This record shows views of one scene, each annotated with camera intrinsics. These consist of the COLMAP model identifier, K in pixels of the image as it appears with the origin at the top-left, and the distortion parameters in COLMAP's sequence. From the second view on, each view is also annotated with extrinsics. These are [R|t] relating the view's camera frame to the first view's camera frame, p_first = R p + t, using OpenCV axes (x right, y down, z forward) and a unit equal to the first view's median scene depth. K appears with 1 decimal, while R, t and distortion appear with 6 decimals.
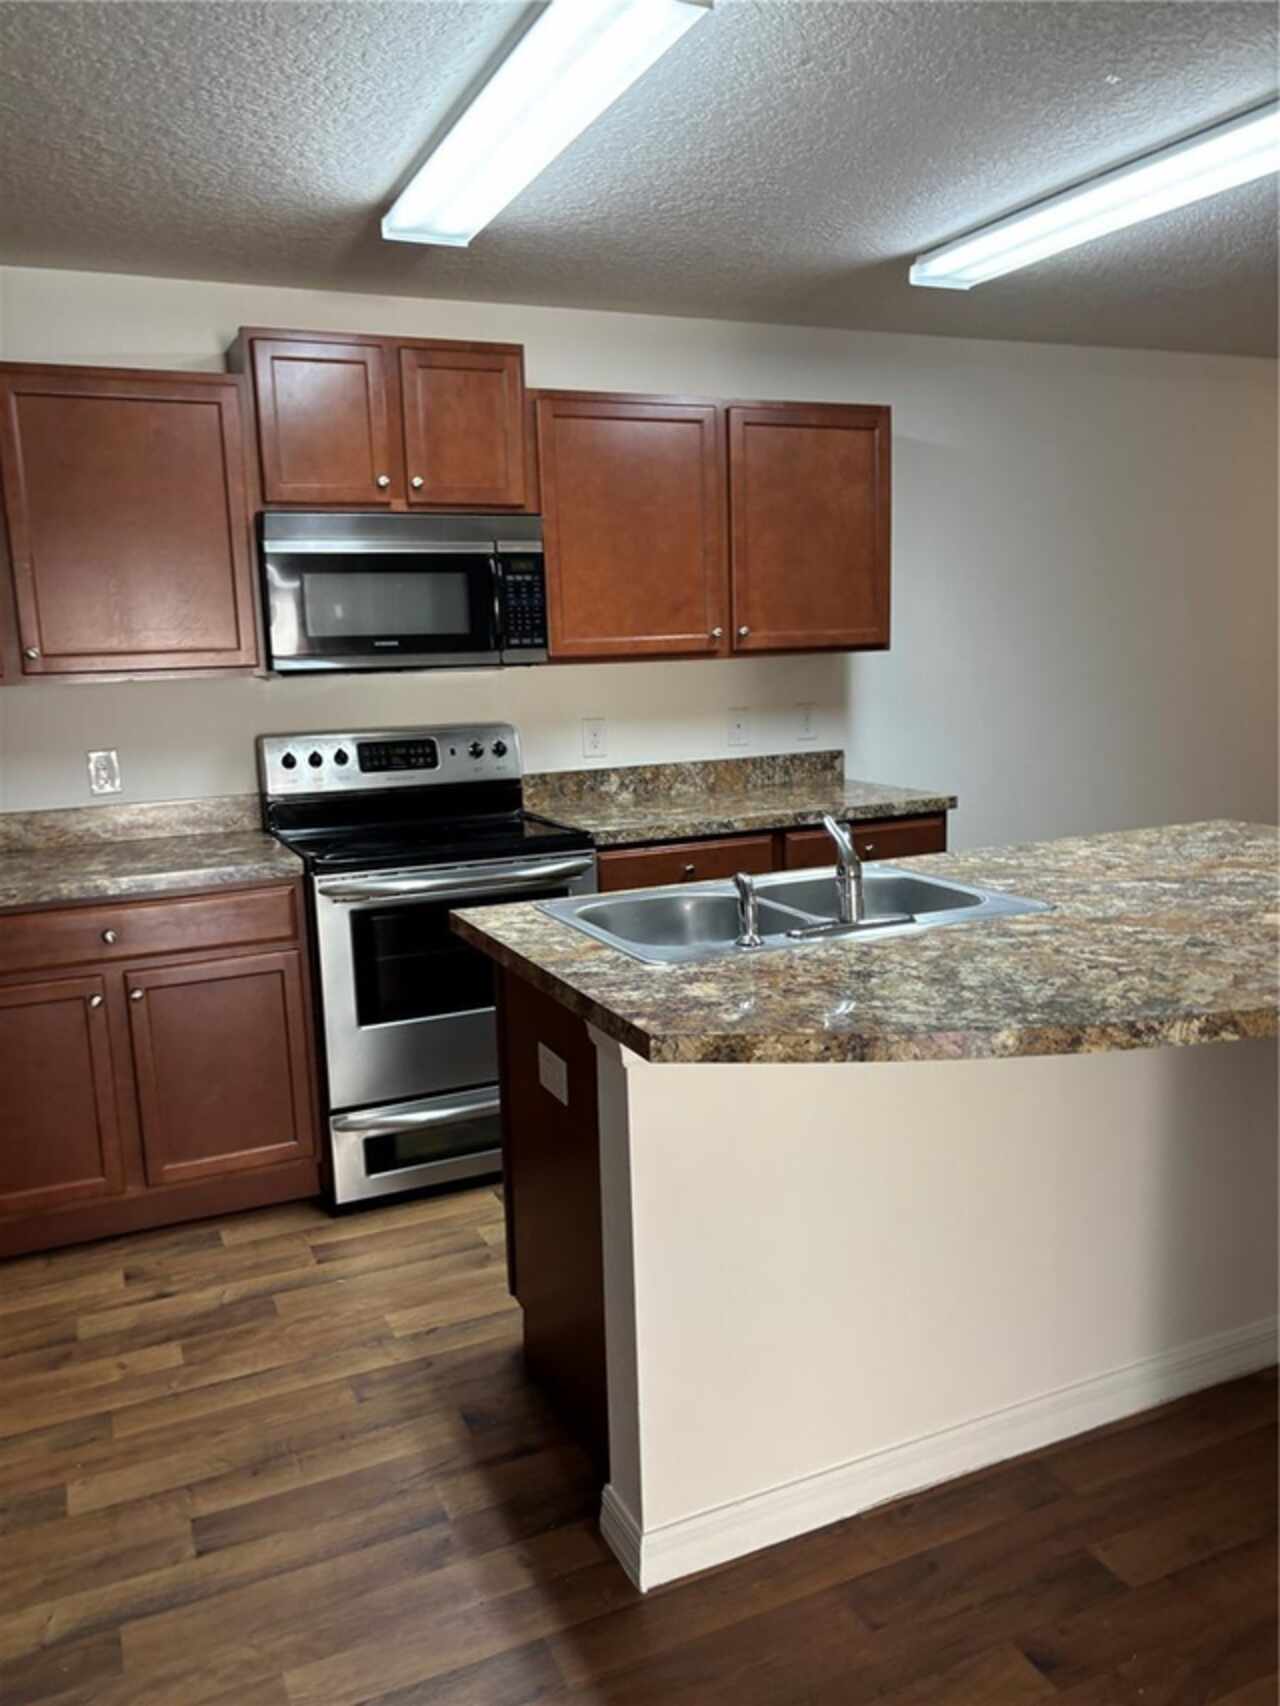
lens RADIAL K [[1273.3, 0, 640.0], [0, 1273.3, 853.0], [0, 0, 1]] dist [0.005215, -0.063818]
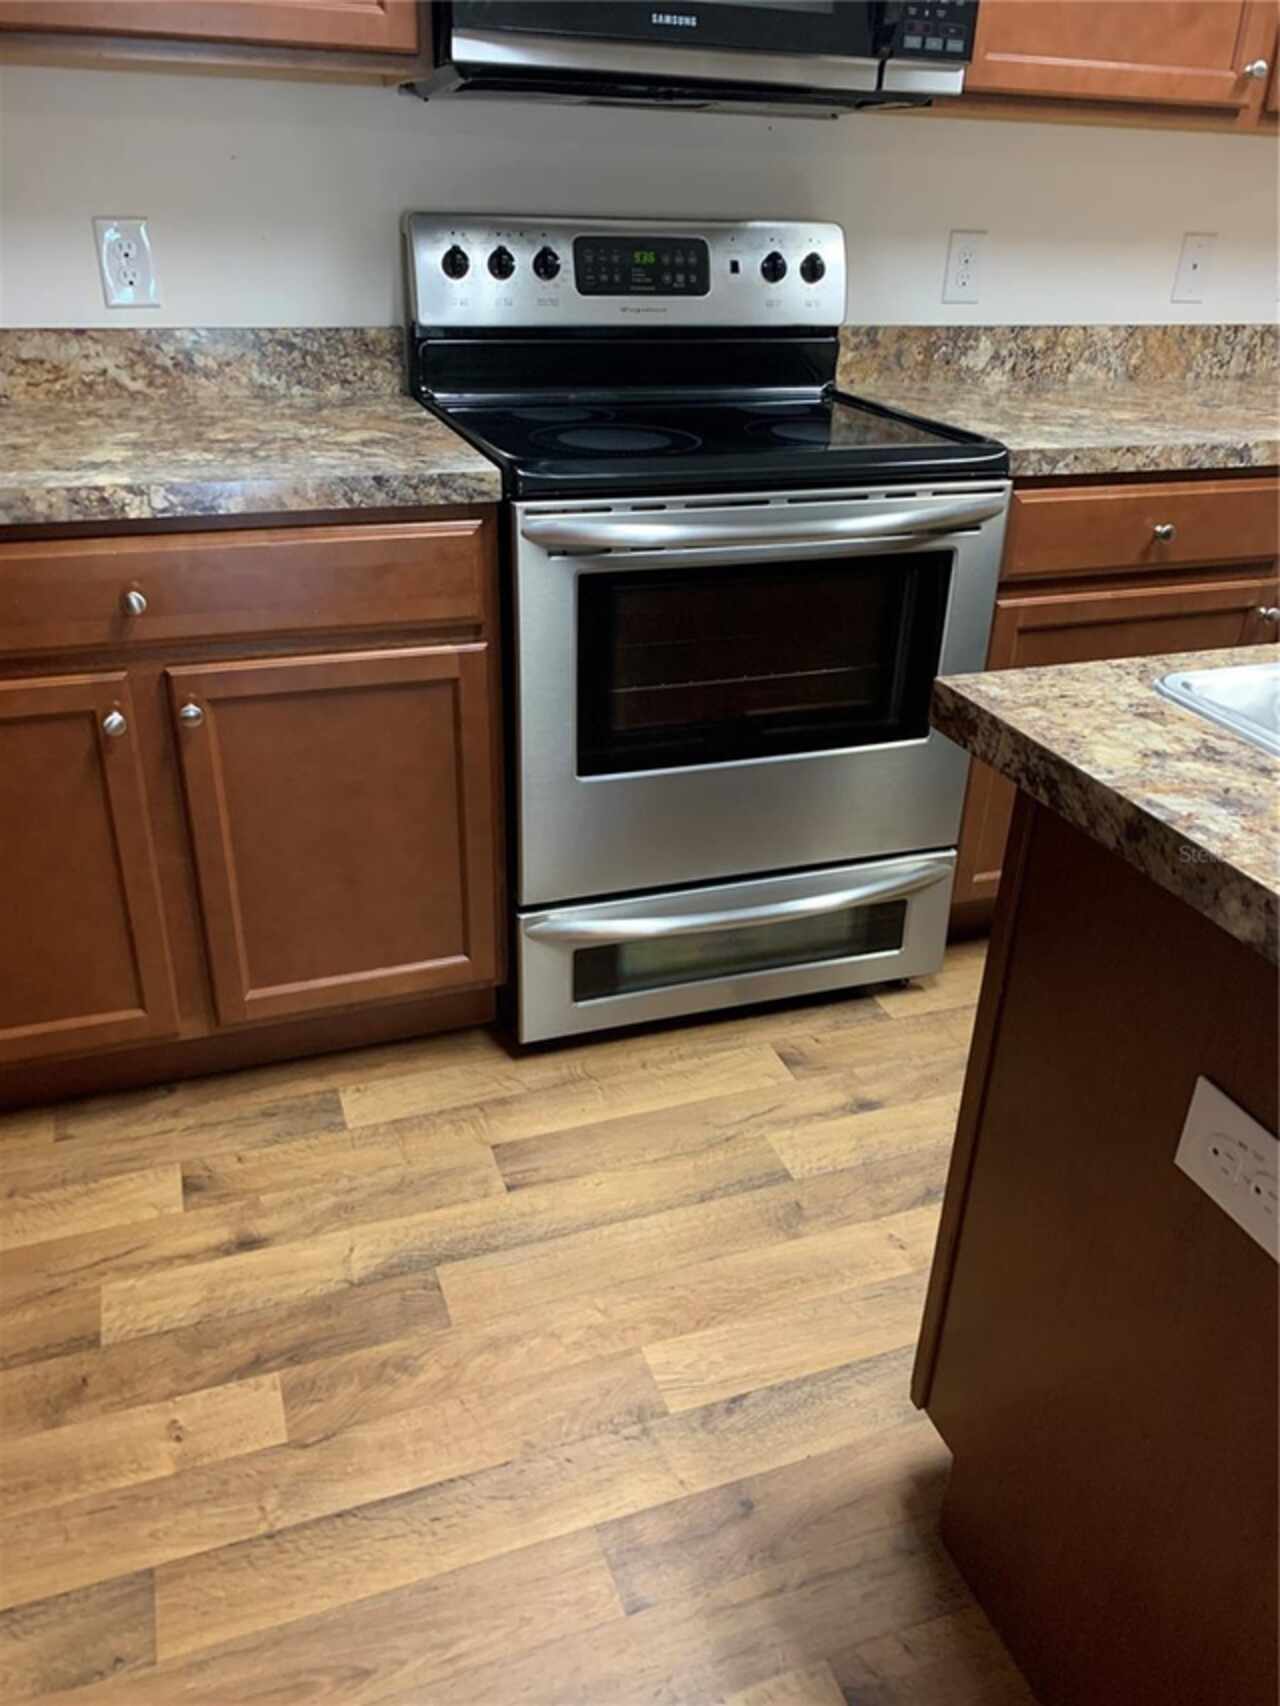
lens RADIAL K [[1298.4, 0, 646.1], [0, 1298.4, 844.0], [0, 0, 1]] dist [-0.007593, -0.006018]
pose [[0.994688, 0.093741, -0.042521, -0.159975], [-0.075950, 0.947204, 0.311508, -0.018183], [0.069478, -0.306624, 0.949292, 0.433496]]
